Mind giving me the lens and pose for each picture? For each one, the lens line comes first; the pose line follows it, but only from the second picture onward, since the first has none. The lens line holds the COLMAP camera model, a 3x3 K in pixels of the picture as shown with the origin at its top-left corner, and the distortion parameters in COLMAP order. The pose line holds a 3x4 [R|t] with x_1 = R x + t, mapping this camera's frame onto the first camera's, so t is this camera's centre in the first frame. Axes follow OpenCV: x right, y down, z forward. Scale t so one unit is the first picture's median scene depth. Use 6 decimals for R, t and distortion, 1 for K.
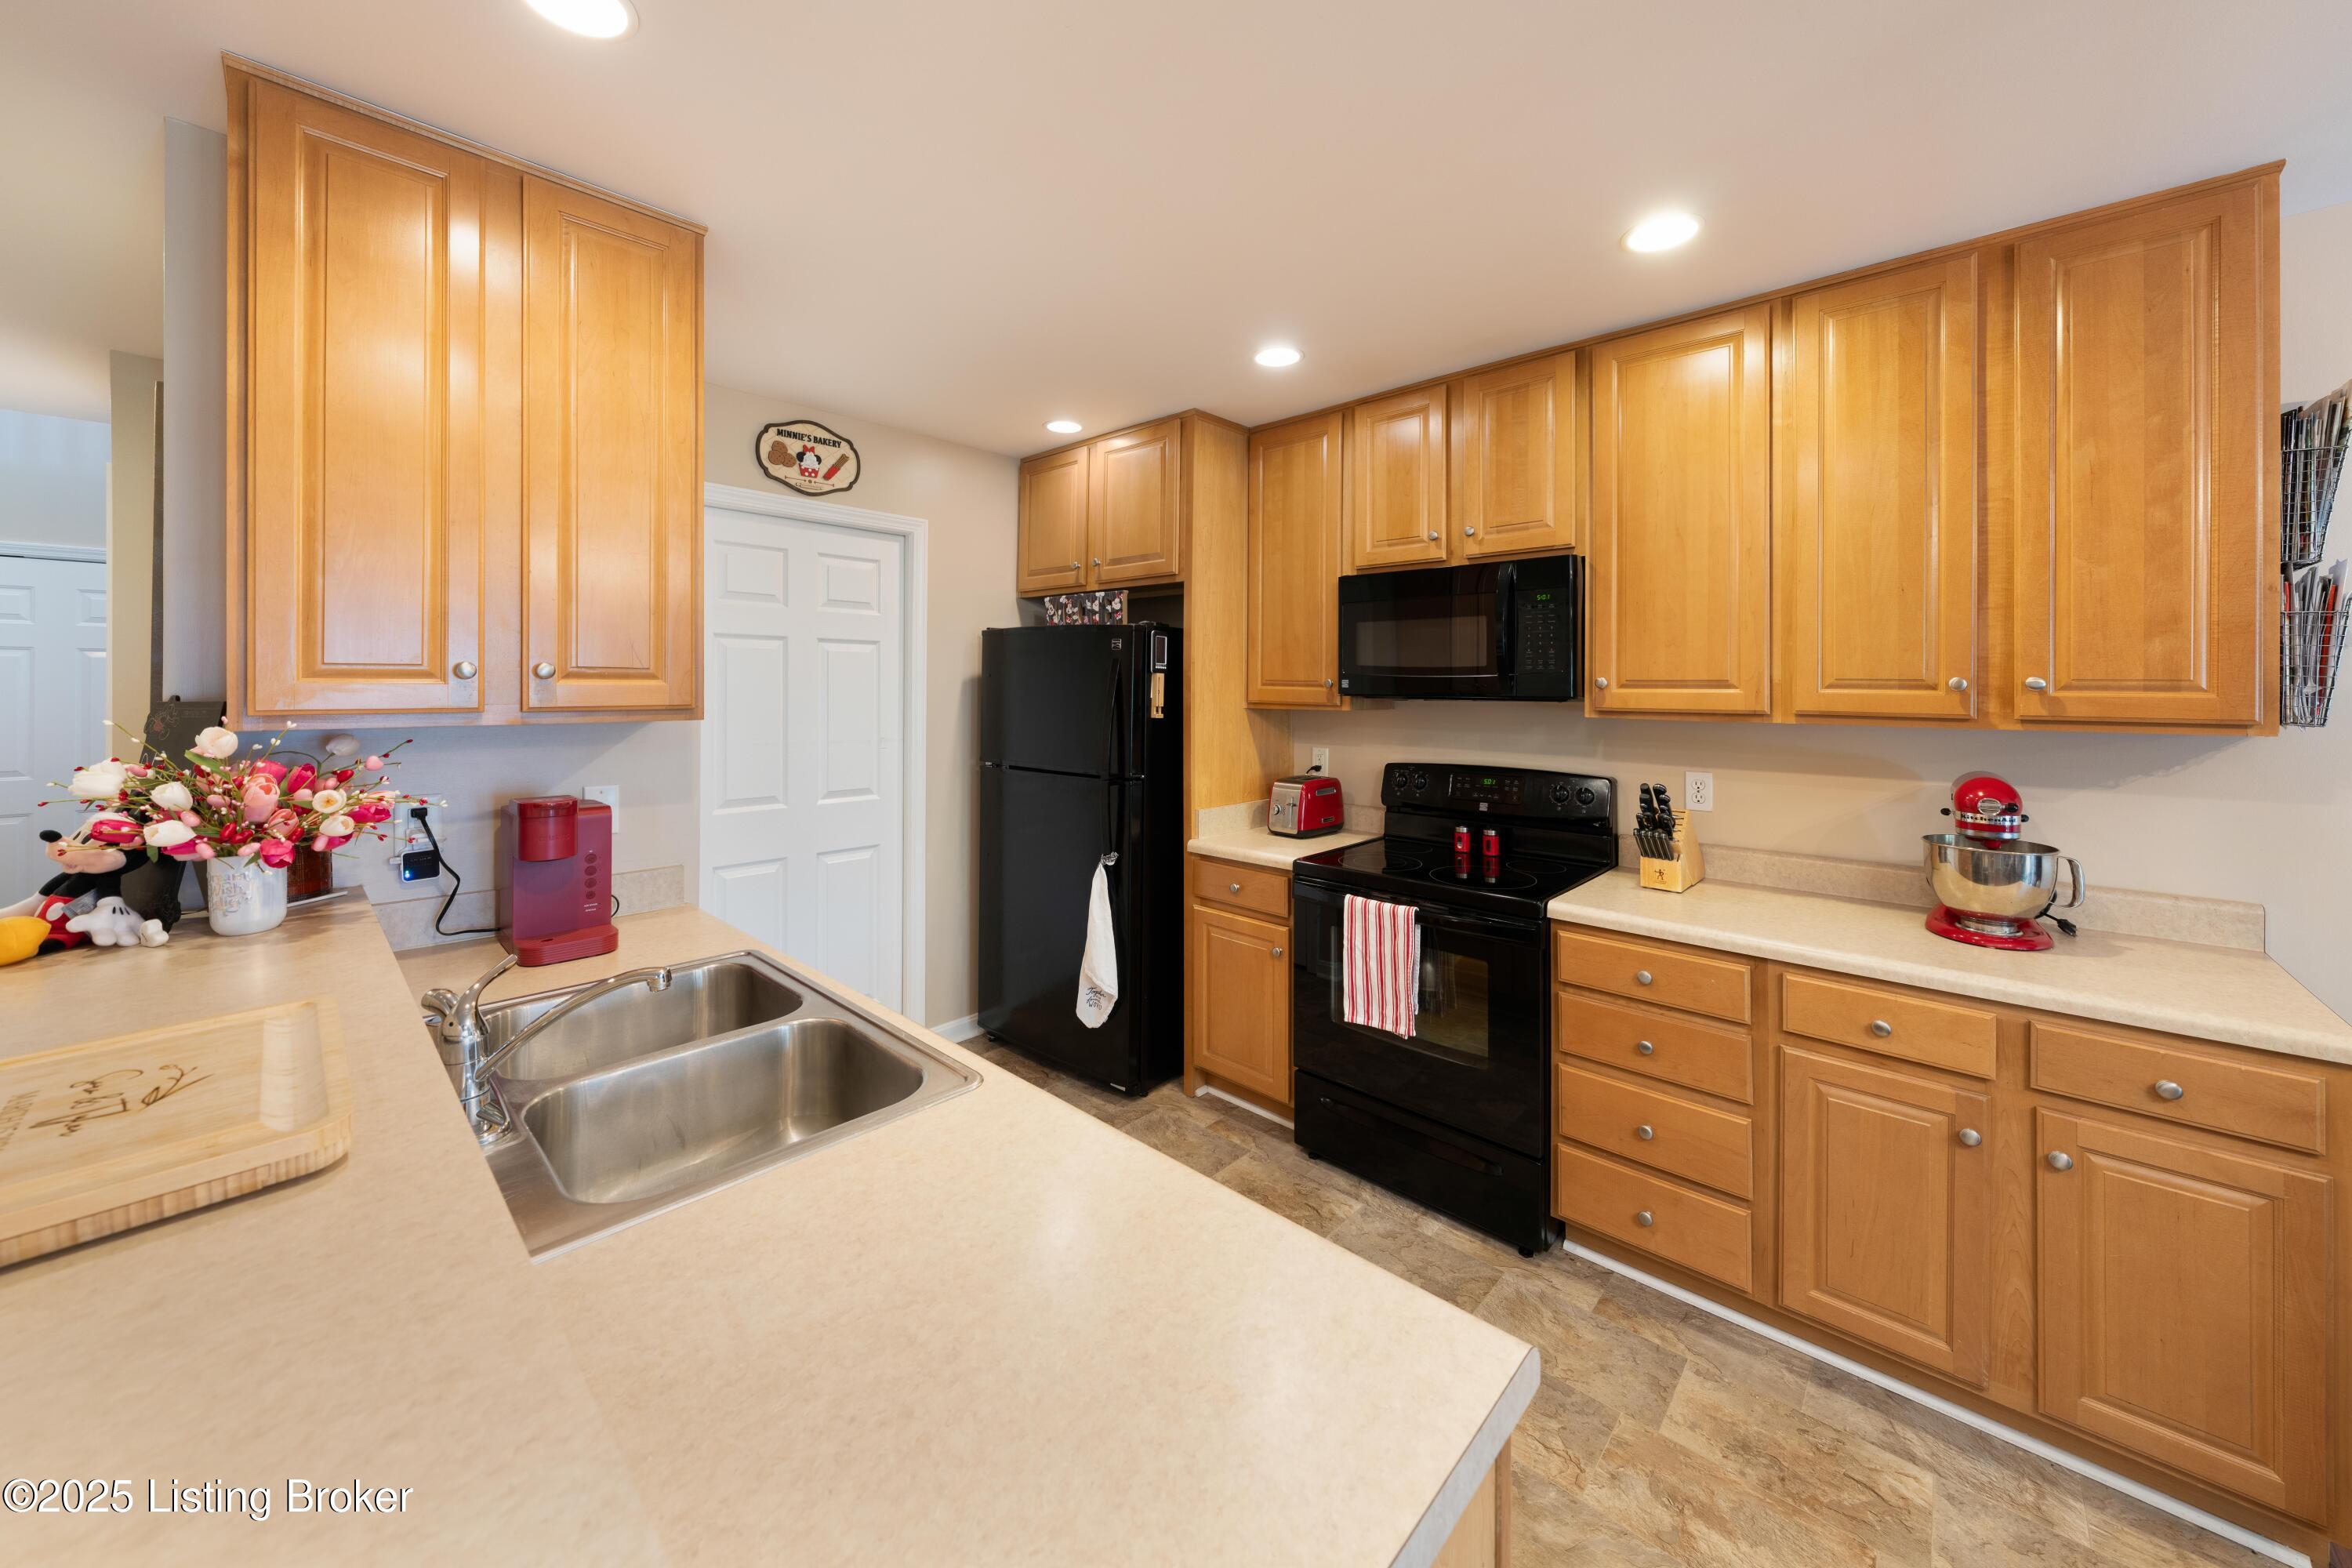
lens RADIAL K [[833.3, 0, 1184.2], [0, 833.3, 685.0], [0, 0, 1]] dist [0.000070, -0.000106]
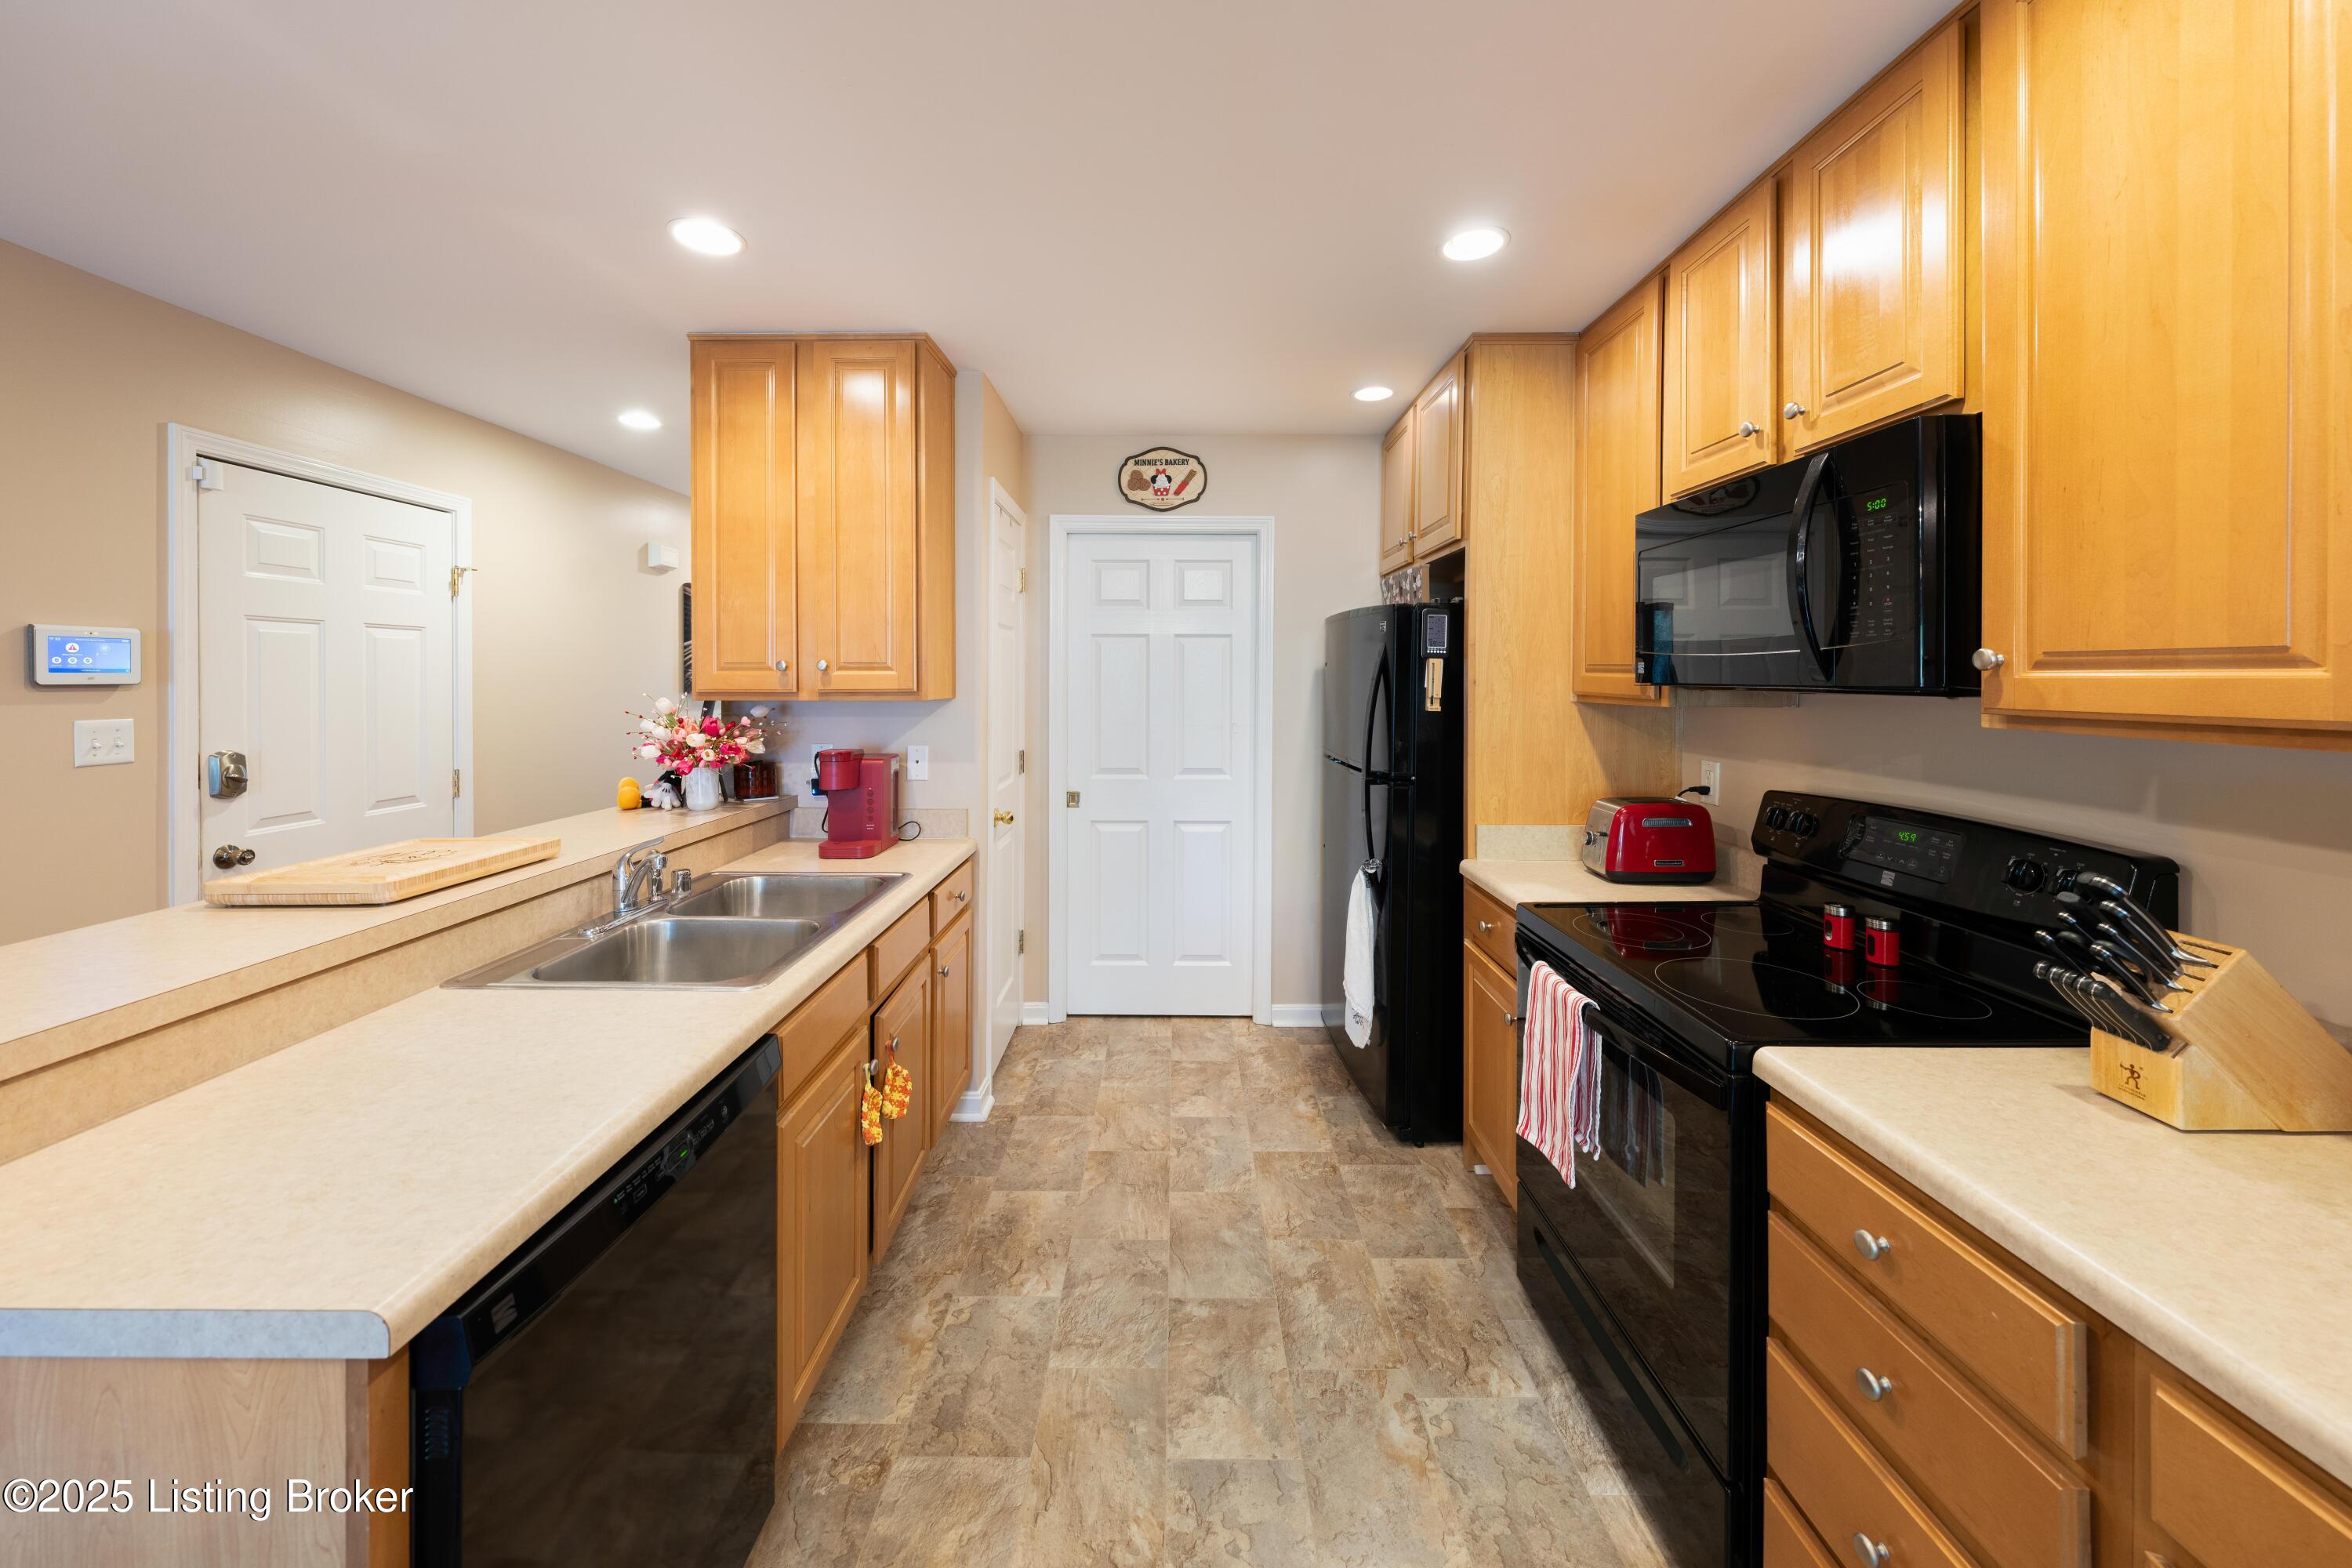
lens RADIAL K [[833.3, 0, 1184.2], [0, 833.3, 685.0], [0, 0, 1]] dist [0.000070, -0.000106]
pose [[0.675319, 0.001709, -0.737524, 0.432867], [0.005686, 0.999956, 0.007523, 0.005187], [0.737504, -0.009274, 0.675279, 0.242476]]
